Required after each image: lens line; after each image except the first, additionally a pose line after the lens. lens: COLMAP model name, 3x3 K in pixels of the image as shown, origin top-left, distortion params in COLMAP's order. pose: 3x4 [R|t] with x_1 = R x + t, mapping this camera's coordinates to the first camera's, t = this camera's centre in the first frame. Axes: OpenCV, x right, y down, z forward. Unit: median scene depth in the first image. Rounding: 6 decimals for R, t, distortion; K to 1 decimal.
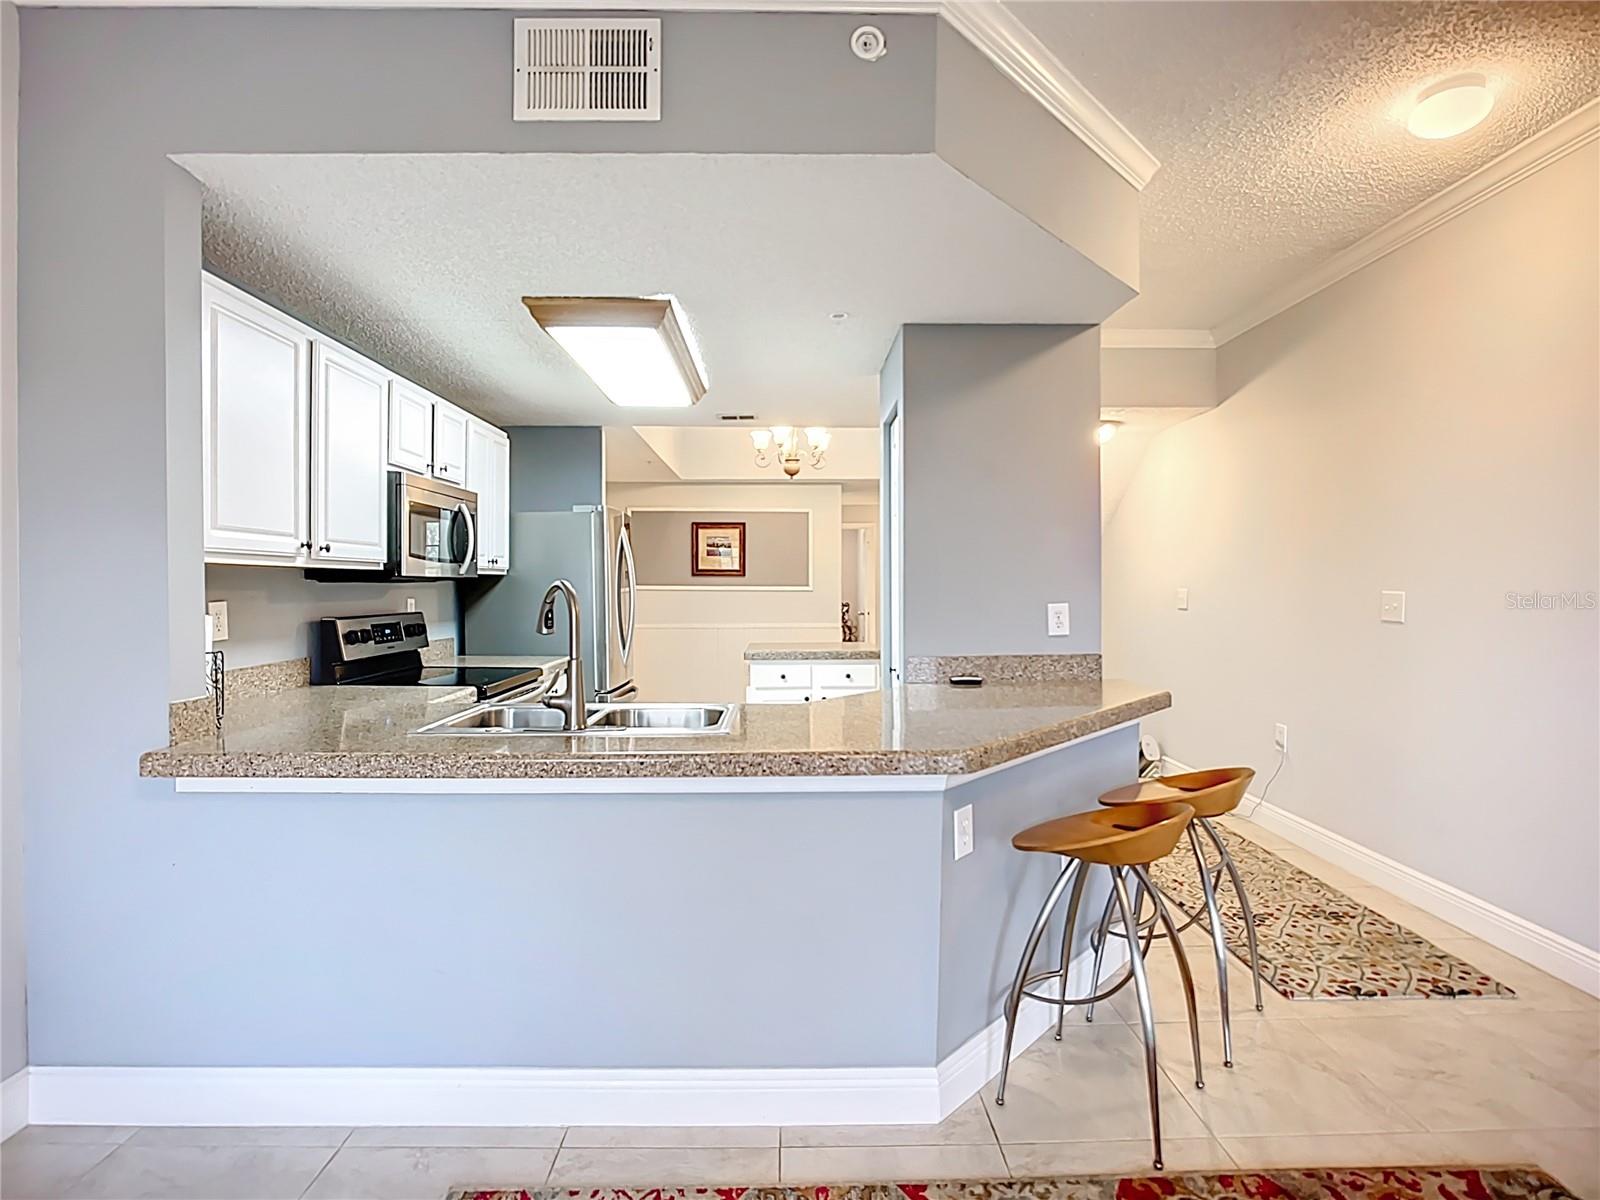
lens RADIAL K [[840.4, 0, 775.6], [0, 840.4, 595.8], [0, 0, 1]] dist [-0.035388, 0.006674]
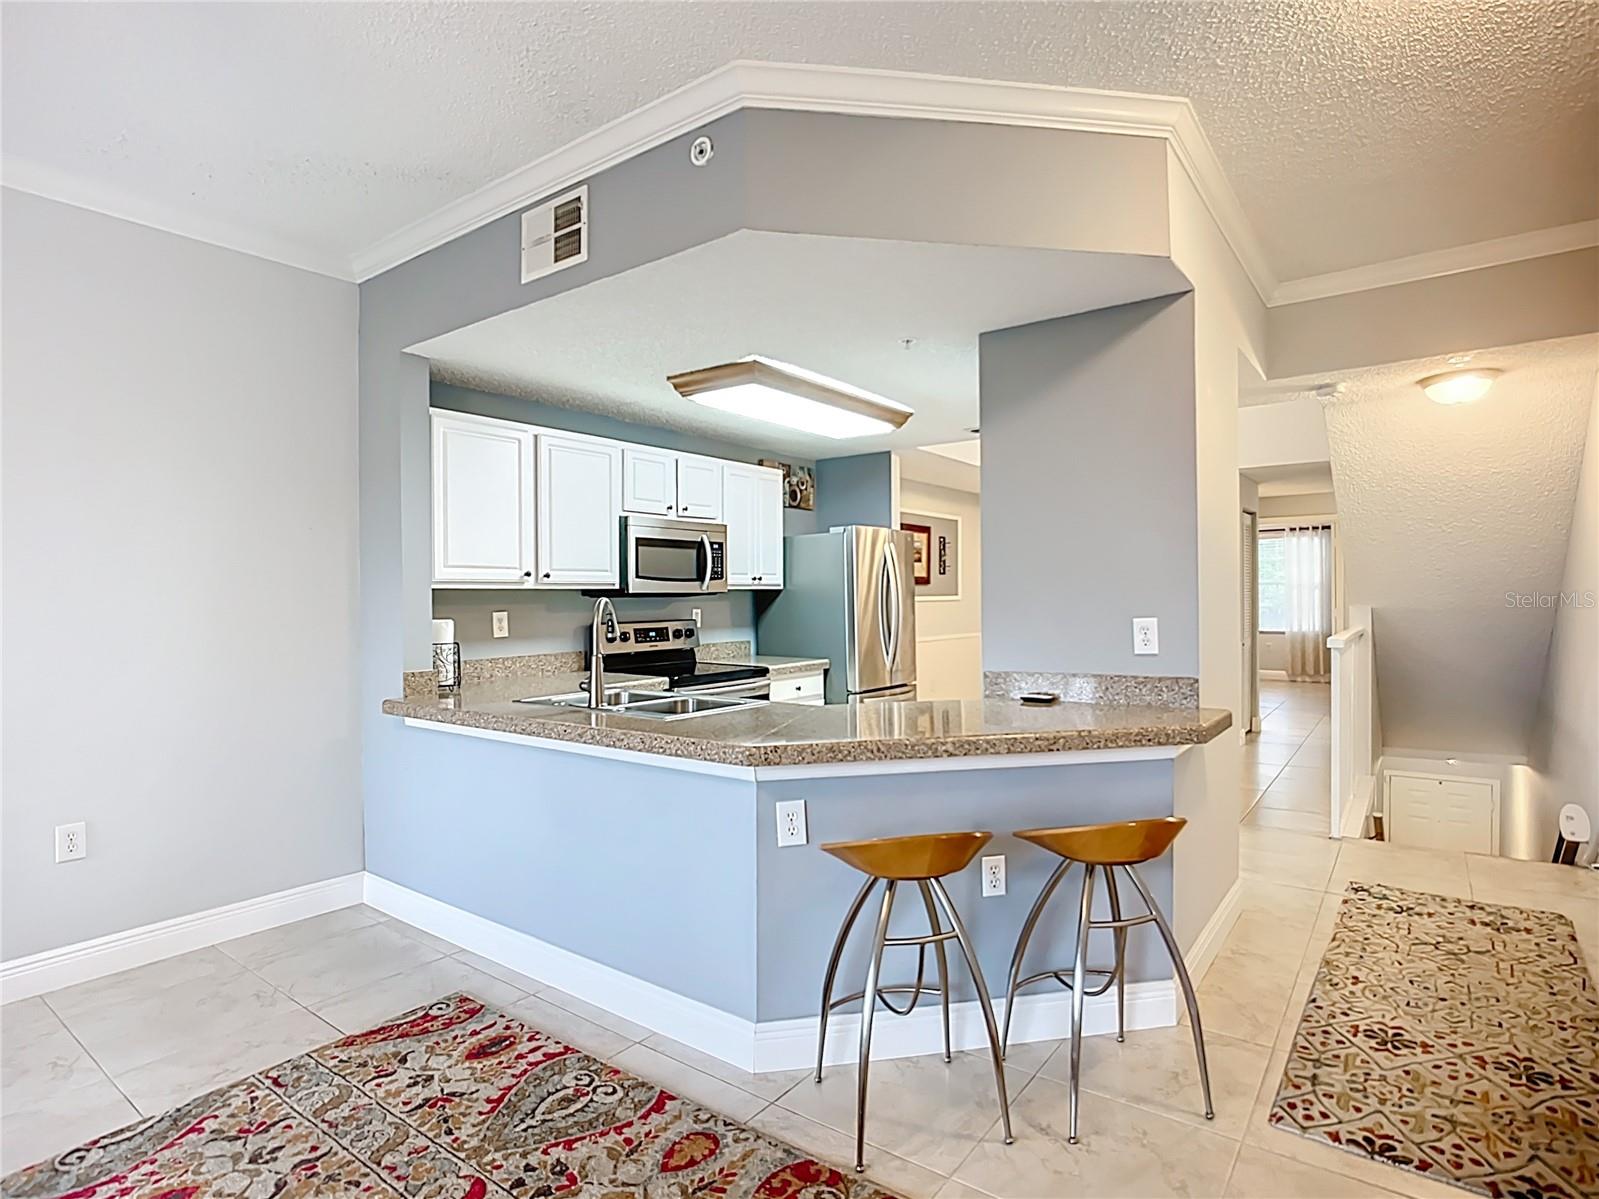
lens RADIAL K [[839.9, 0, 770.6], [0, 839.9, 598.5], [0, 0, 1]] dist [-0.035388, 0.006674]
pose [[0.789023, -0.004150, -0.614349, 0.564805], [0.001631, 0.999988, -0.004661, -0.007691], [0.614361, 0.002676, 0.789020, 0.067518]]
